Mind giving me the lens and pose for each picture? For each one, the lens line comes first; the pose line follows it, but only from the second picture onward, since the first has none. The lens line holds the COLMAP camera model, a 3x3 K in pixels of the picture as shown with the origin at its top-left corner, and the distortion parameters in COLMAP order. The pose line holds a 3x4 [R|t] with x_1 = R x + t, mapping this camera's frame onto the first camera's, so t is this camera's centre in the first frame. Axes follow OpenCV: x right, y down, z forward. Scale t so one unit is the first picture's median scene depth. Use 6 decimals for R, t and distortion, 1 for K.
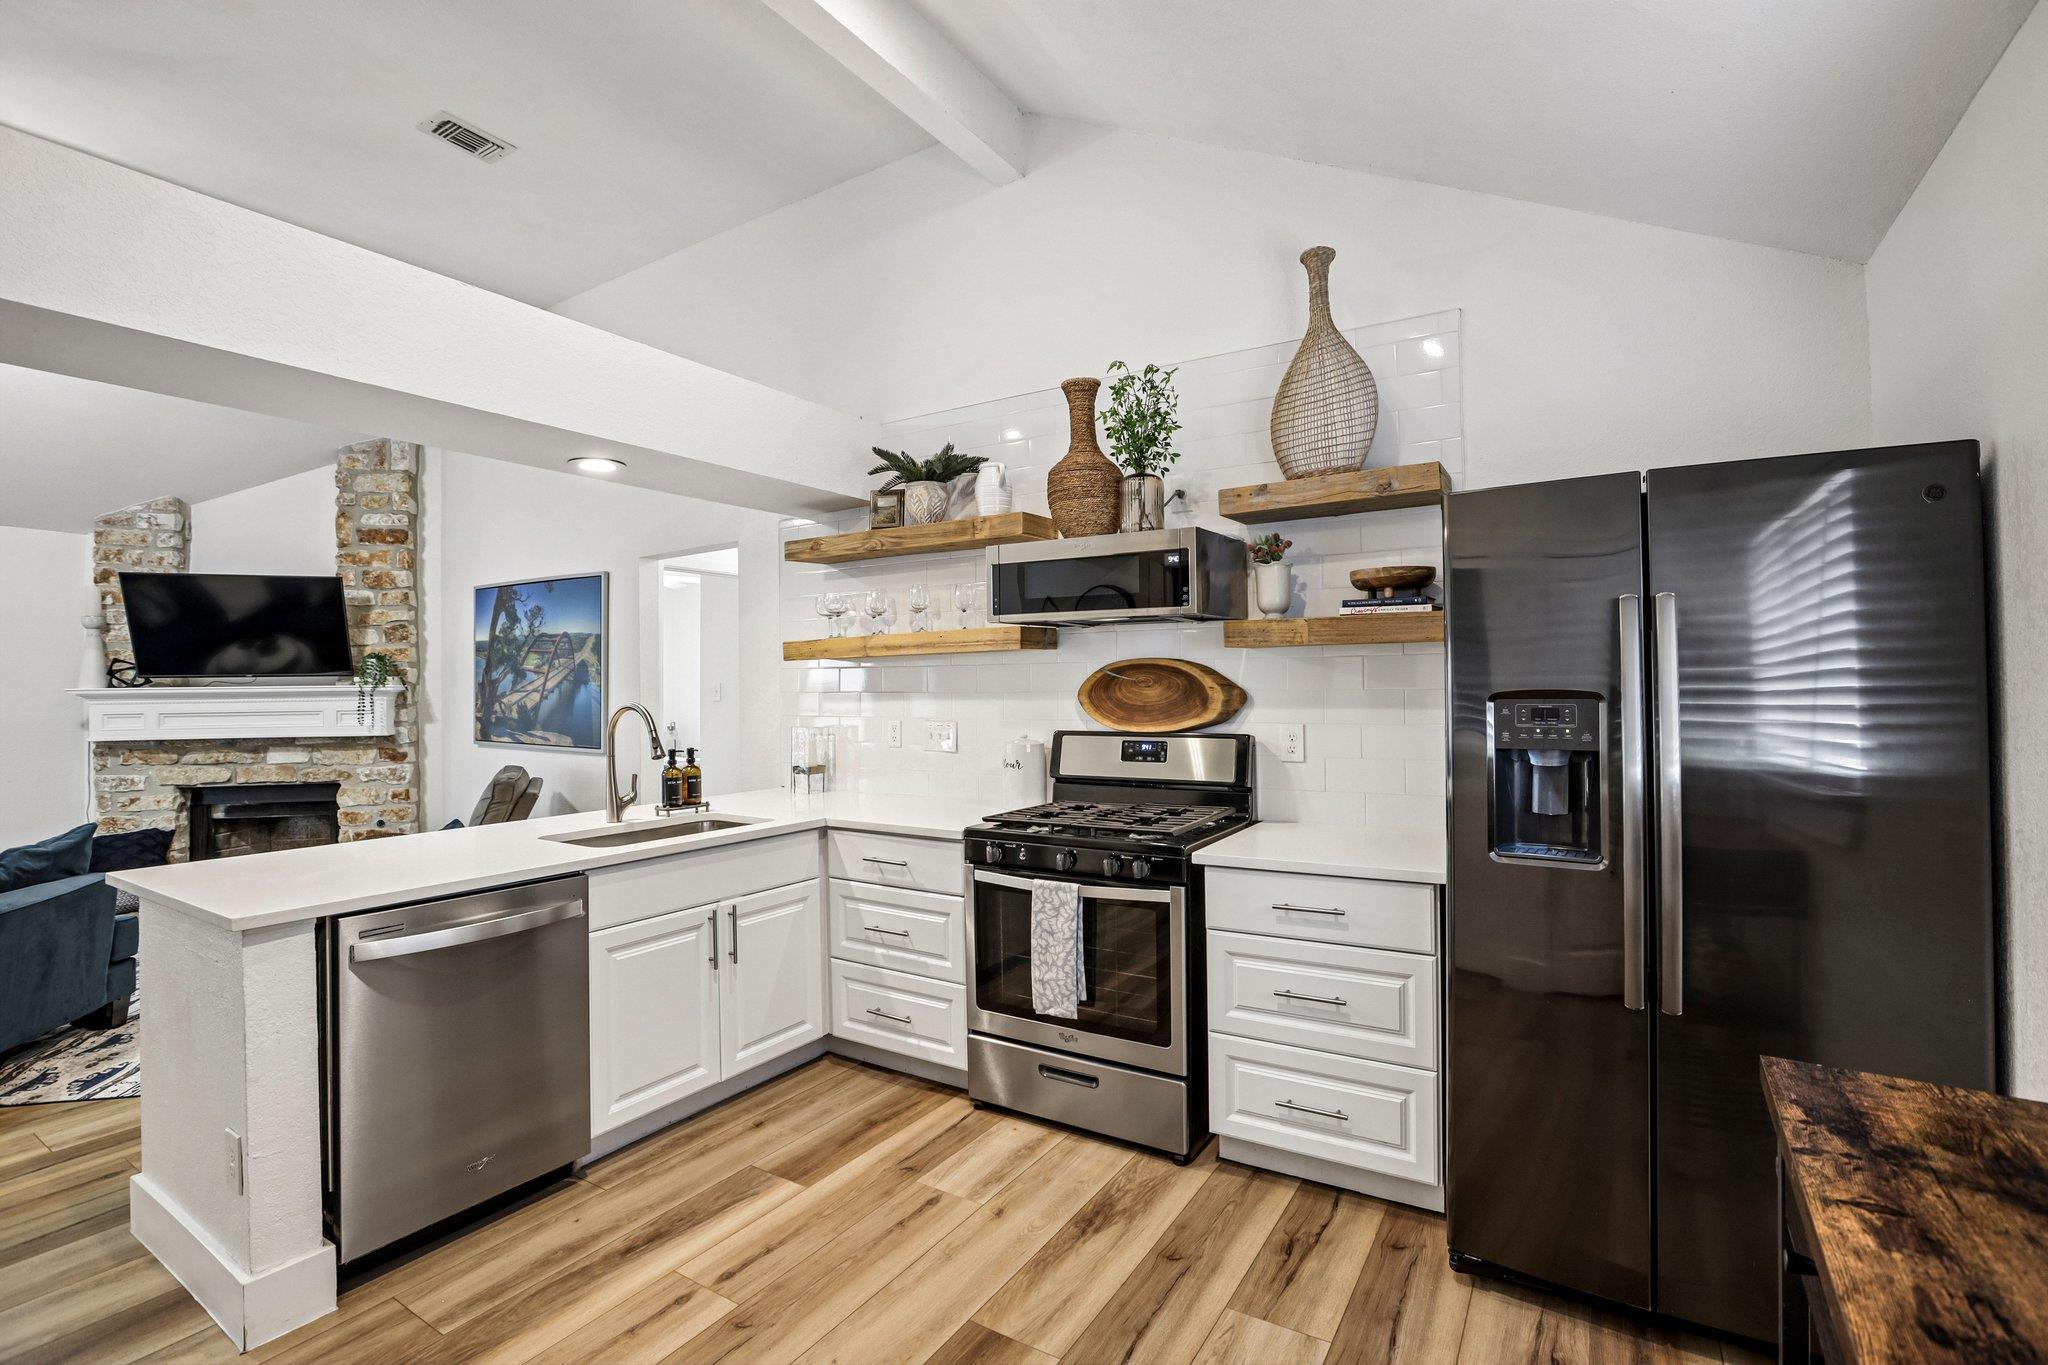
lens RADIAL K [[929.8, 0, 1057.6], [0, 929.8, 676.6], [0, 0, 1]] dist [-0.046131, 0.014108]
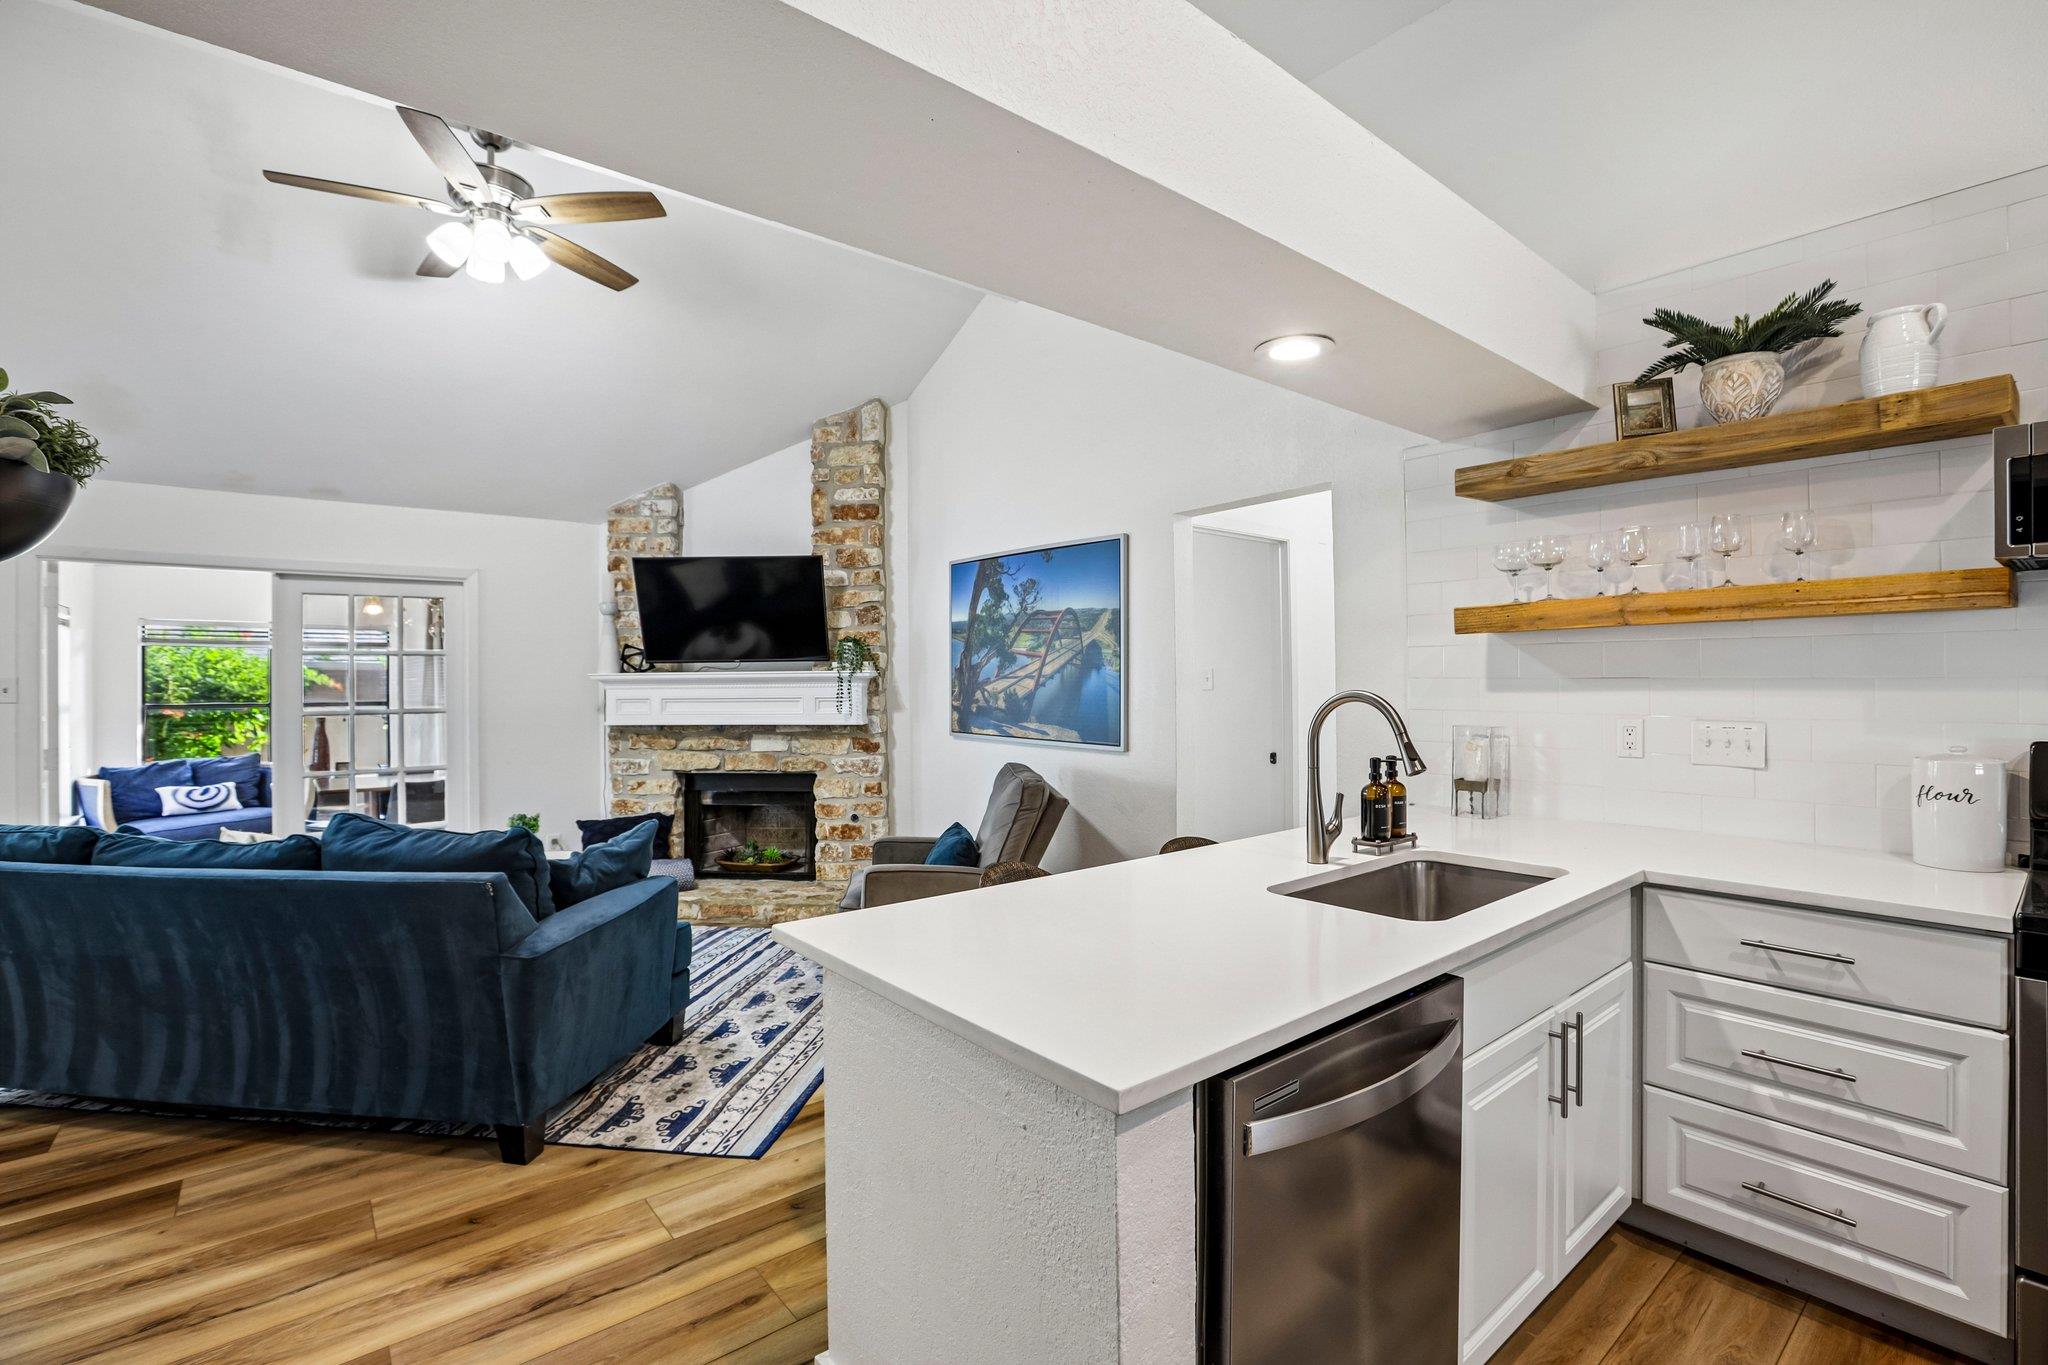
lens RADIAL K [[929.8, 0, 1049.4], [0, 929.8, 672.1], [0, 0, 1]] dist [-0.046131, 0.014108]
pose [[0.950264, 0.000328, -0.311446, -0.268176], [0.001918, 0.999974, 0.006903, 0.004967], [0.311440, -0.007157, 0.950239, 0.159224]]
